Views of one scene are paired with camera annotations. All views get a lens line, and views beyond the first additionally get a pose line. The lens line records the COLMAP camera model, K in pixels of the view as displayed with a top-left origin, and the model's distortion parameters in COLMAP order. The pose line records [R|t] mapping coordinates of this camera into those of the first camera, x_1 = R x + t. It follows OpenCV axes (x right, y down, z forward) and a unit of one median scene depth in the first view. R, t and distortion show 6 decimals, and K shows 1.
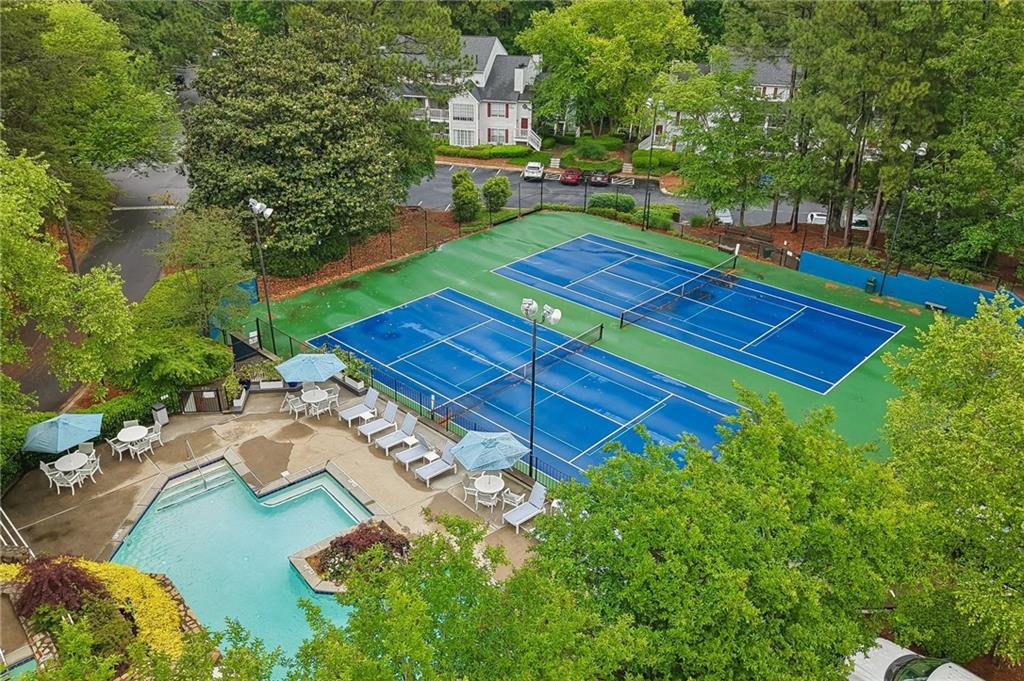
lens RADIAL K [[812.1, 0, 512.0], [0, 812.1, 340.5], [0, 0, 1]] dist [0.074411, -0.077403]
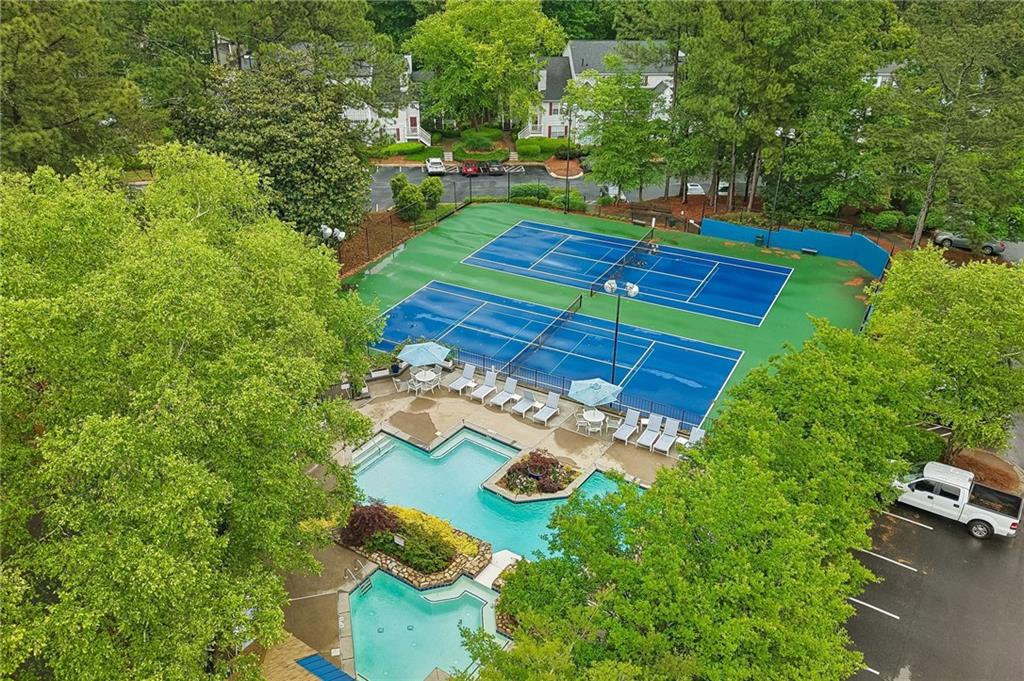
lens RADIAL K [[826.5, 0, 507.8], [0, 826.5, 336.0], [0, 0, 1]] dist [0.128274, -0.222251]
pose [[0.966173, -0.130799, 0.222263, -0.210838], [0.125671, 0.991377, 0.037121, -0.013629], [-0.225202, -0.007934, 0.974280, -0.155626]]
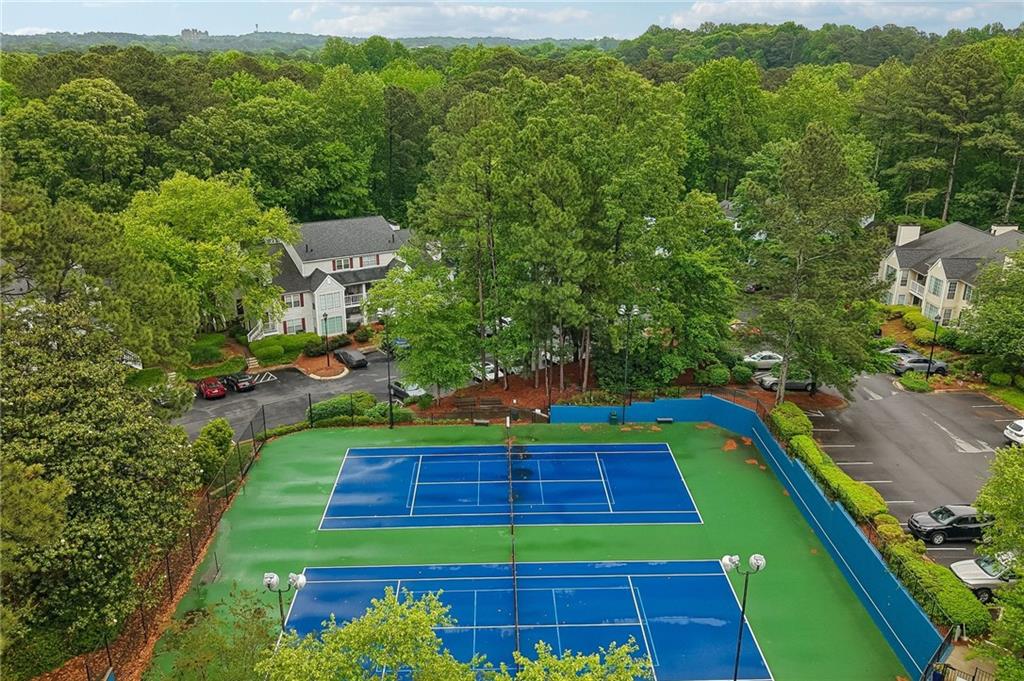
lens RADIAL K [[826.5, 0, 507.8], [0, 826.5, 336.0], [0, 0, 1]] dist [0.128274, -0.222251]
pose [[0.714744, -0.240702, 0.656660, -0.378869], [0.329051, 0.944235, -0.012043, -0.182257], [-0.617143, 0.224682, 0.754090, 0.115948]]
